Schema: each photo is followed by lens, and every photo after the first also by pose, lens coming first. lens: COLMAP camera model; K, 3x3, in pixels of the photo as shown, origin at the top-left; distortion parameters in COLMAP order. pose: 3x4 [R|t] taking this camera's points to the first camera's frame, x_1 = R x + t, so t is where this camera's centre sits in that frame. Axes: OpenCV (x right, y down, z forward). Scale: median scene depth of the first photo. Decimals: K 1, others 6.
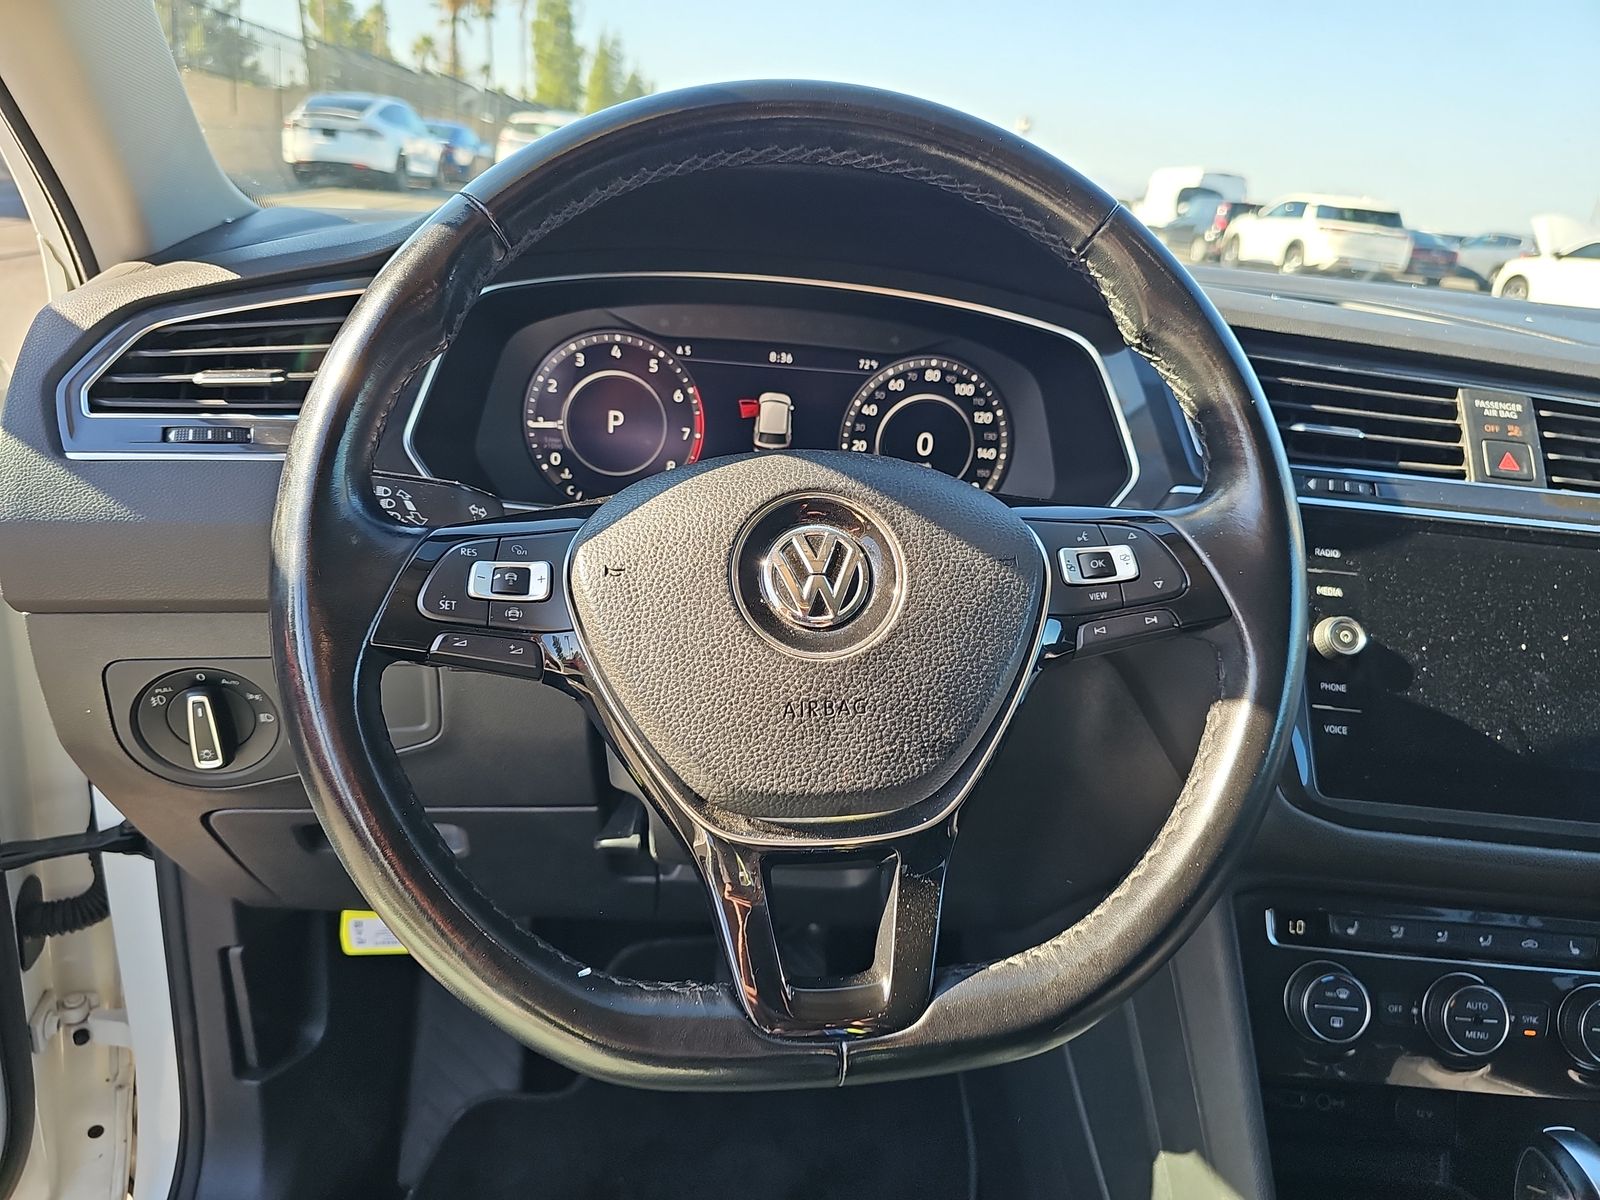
lens RADIAL K [[1095.4, 0, 757.1], [0, 1095.4, 608.8], [0, 0, 1]] dist [0.047768, -0.051418]
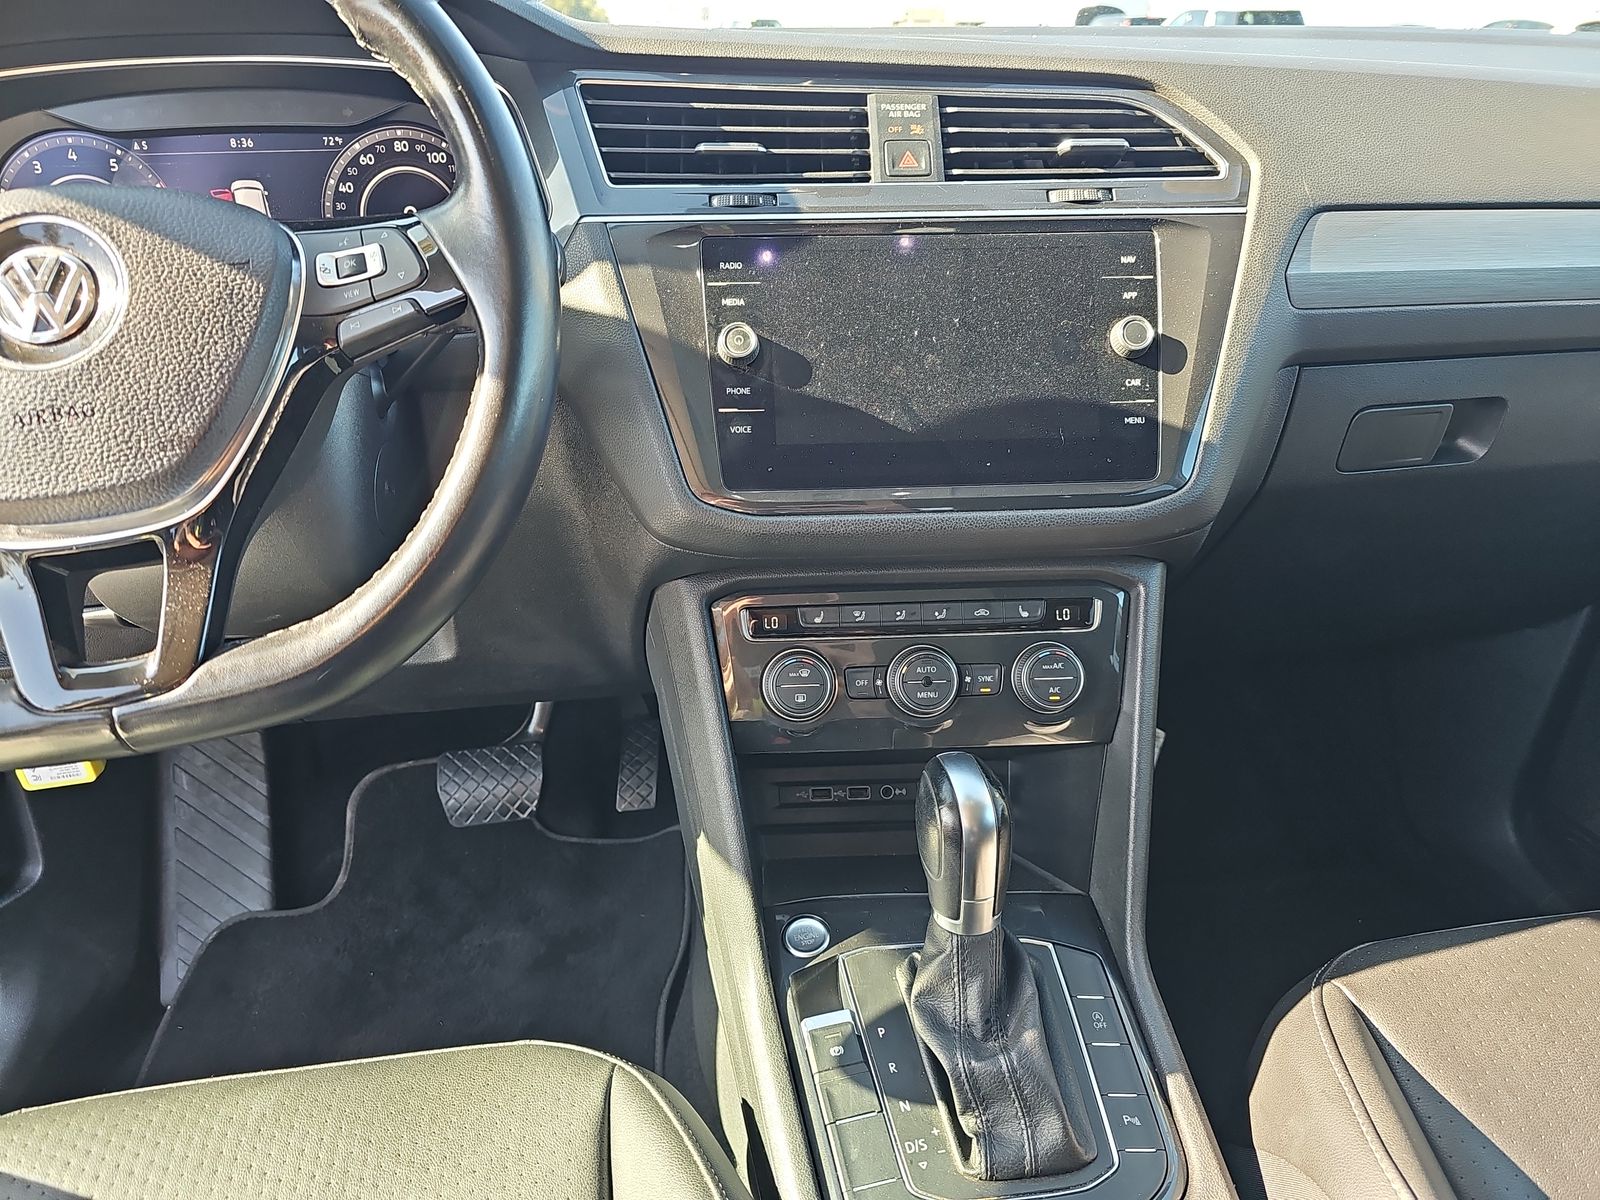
lens RADIAL K [[1079.2, 0, 778.1], [0, 1079.2, 623.1], [0, 0, 1]] dist [0.082941, -0.086929]
pose [[0.992396, -0.122576, 0.011151, 0.498519], [0.120723, 0.987024, 0.105874, 0.180053], [-0.023984, -0.103723, 0.994317, -0.077835]]
